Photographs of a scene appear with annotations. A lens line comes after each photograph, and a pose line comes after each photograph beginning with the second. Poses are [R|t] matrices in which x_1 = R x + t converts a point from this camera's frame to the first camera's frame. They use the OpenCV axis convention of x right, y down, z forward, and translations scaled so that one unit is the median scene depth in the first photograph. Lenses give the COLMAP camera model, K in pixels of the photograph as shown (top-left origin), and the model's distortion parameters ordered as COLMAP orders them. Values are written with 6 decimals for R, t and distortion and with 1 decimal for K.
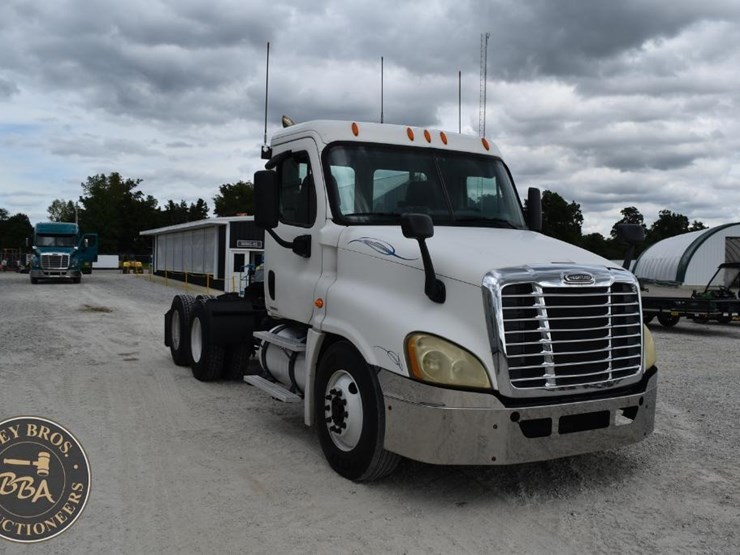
lens RADIAL K [[654.9, 0, 370.0], [0, 654.9, 277.5], [0, 0, 1]] dist [-0.095814, 0.018811]
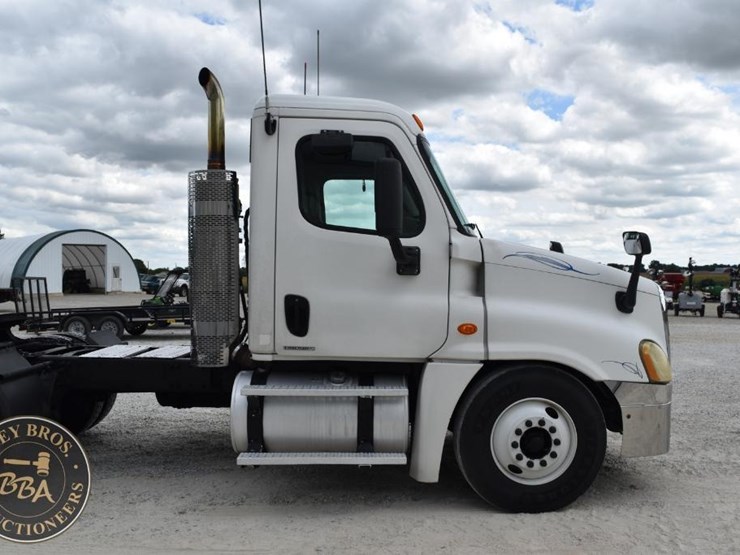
lens RADIAL K [[654.9, 0, 370.0], [0, 654.9, 277.5], [0, 0, 1]] dist [-0.095814, 0.018811]
pose [[0.478074, -0.028850, 0.877845, -0.952453], [0.037071, 0.999233, 0.012650, -0.046080], [-0.877537, 0.026495, 0.478777, 0.772279]]
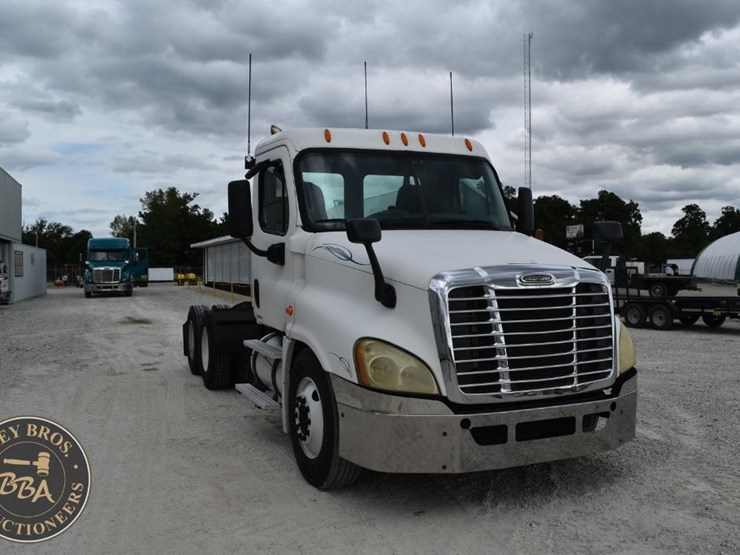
lens RADIAL K [[654.9, 0, 370.0], [0, 654.9, 277.5], [0, 0, 1]] dist [-0.095814, 0.018811]
pose [[0.995875, -0.025300, -0.087134, 0.145838], [0.024384, 0.999636, -0.011564, 0.003401], [0.087395, 0.009392, 0.996129, 0.014602]]
